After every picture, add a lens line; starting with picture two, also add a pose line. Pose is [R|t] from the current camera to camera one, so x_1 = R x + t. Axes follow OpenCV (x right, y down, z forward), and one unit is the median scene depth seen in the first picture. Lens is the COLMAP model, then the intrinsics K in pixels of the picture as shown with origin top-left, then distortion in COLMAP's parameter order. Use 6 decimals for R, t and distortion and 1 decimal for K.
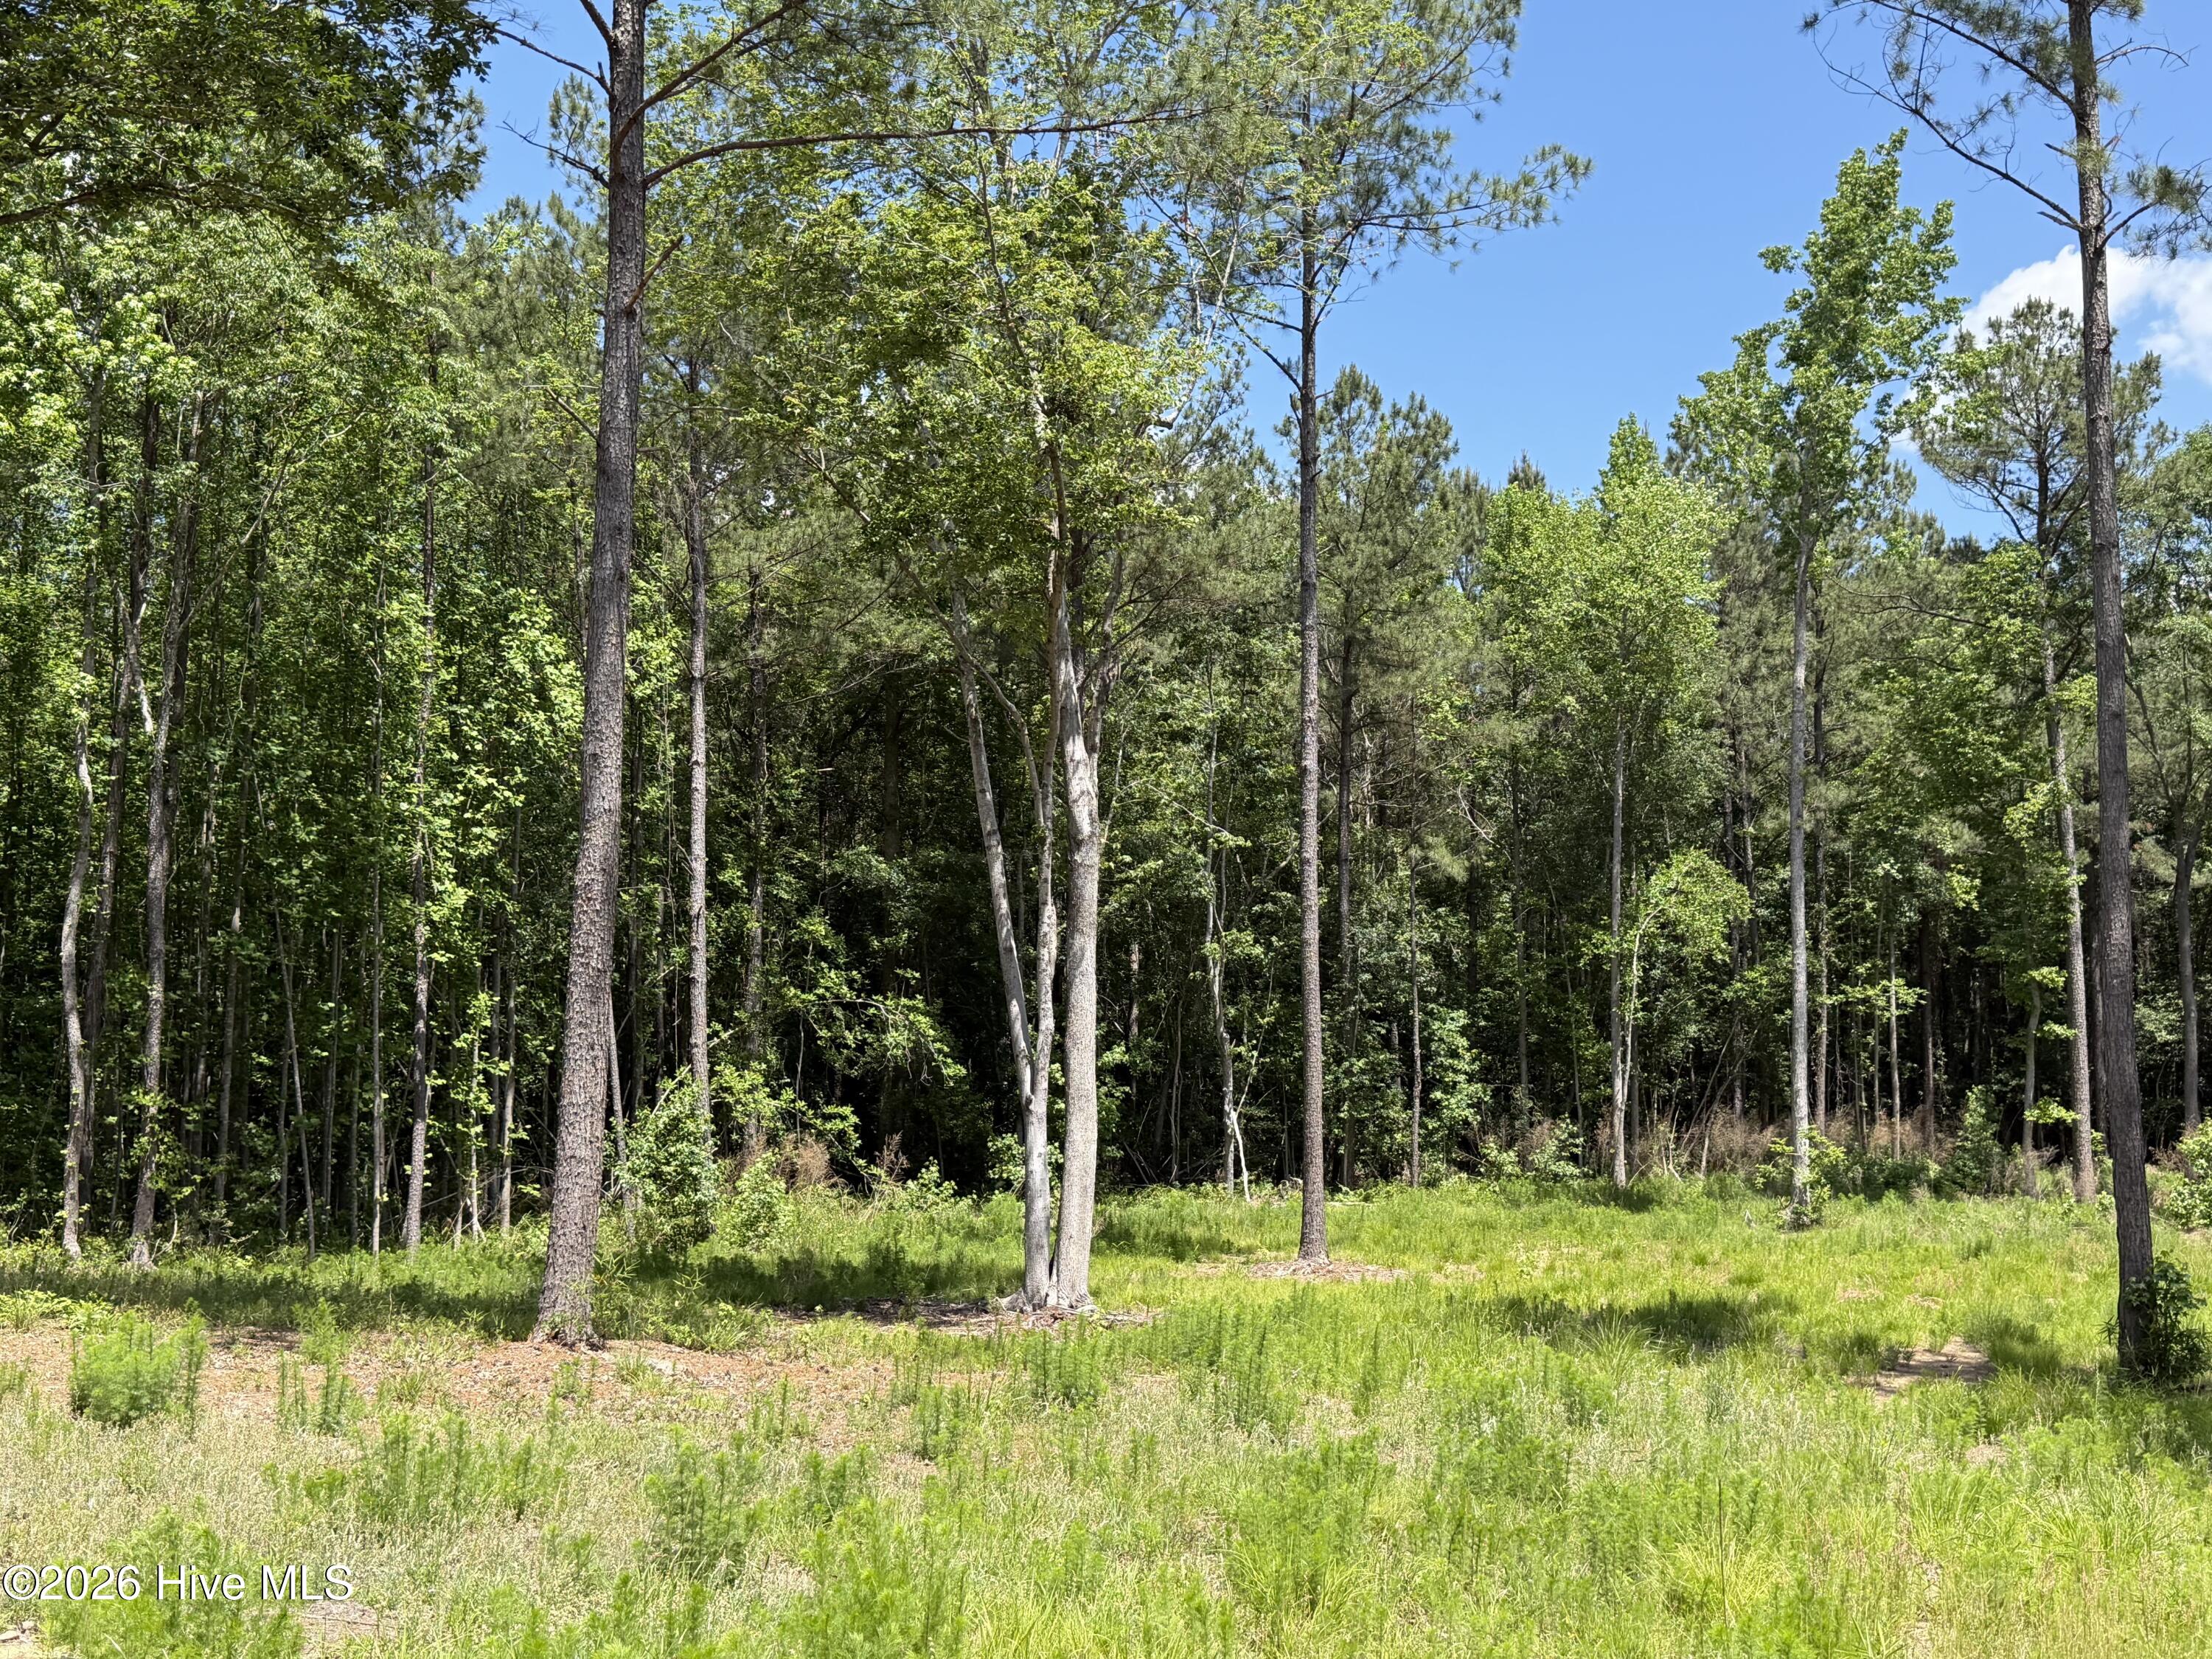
lens RADIAL K [[2320.4, 0, 1107.5], [0, 2320.4, 851.6], [0, 0, 1]] dist [0.187056, -0.368494]
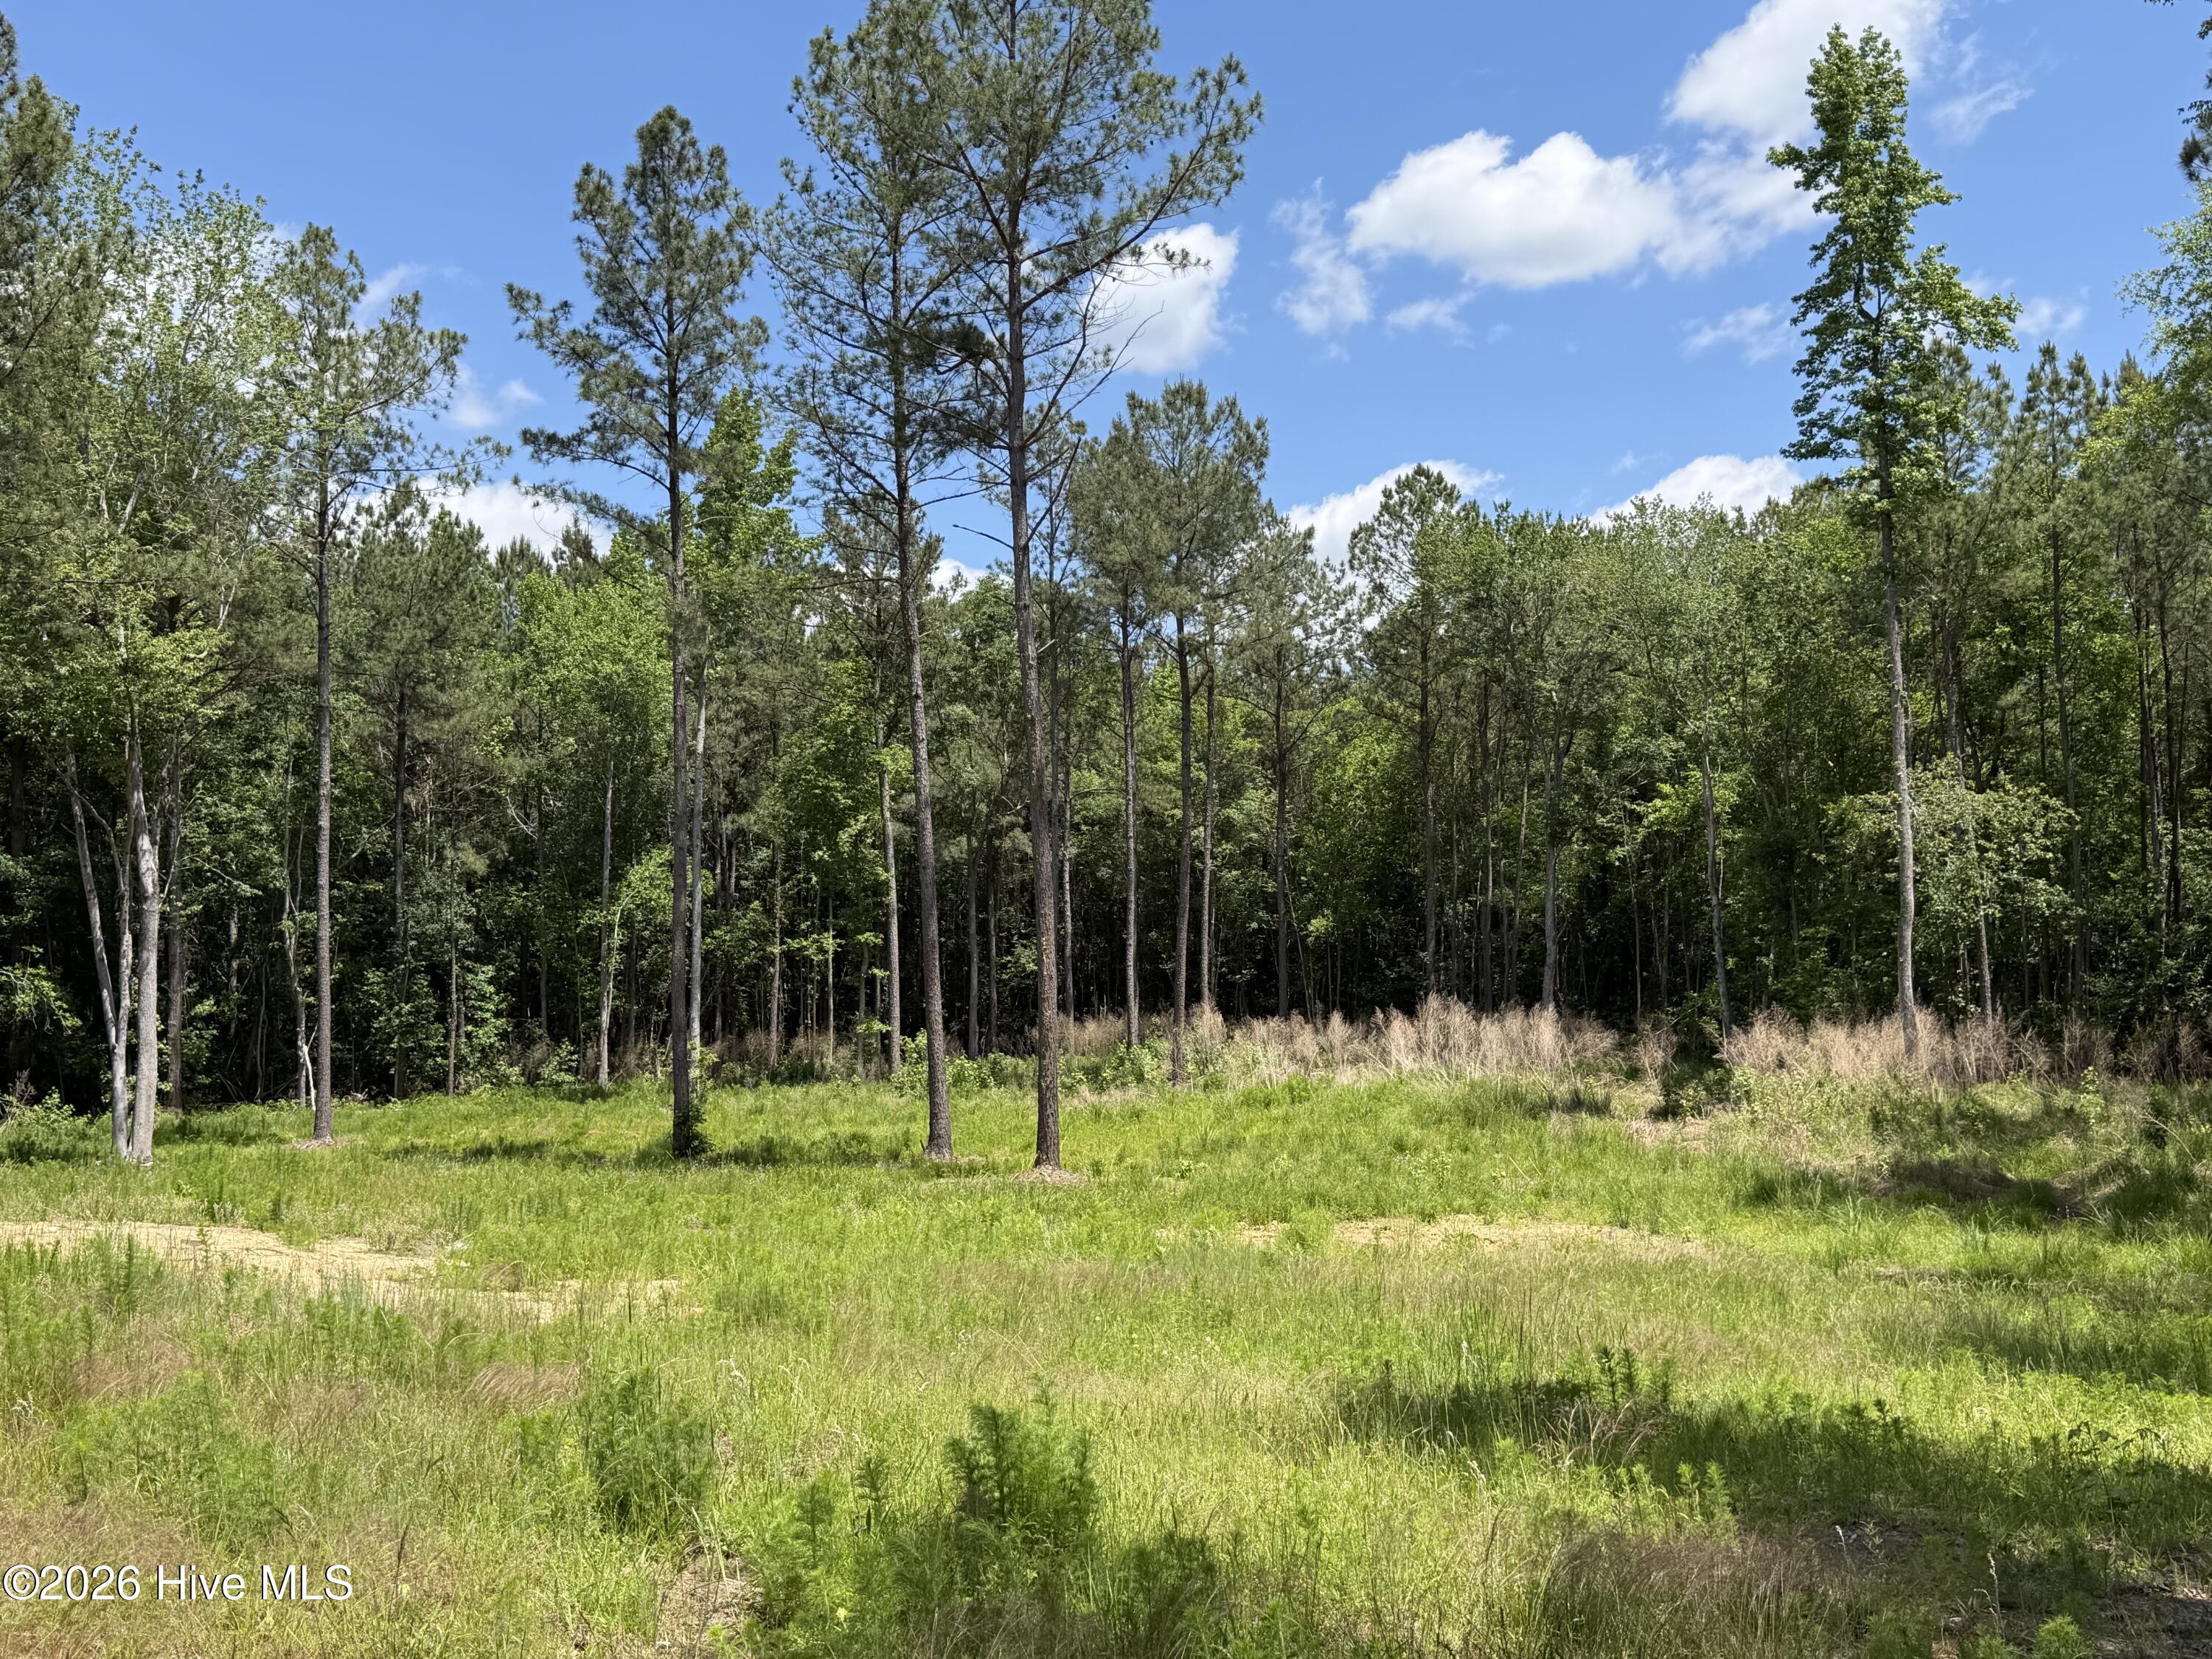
lens RADIAL K [[2320.4, 0, 1107.5], [0, 2320.4, 851.6], [0, 0, 1]] dist [0.187056, -0.368494]
pose [[0.942132, 0.000830, 0.335242, 0.033016], [-0.012328, 0.999406, 0.032171, -0.048333], [-0.335016, -0.034443, 0.941583, -0.420569]]
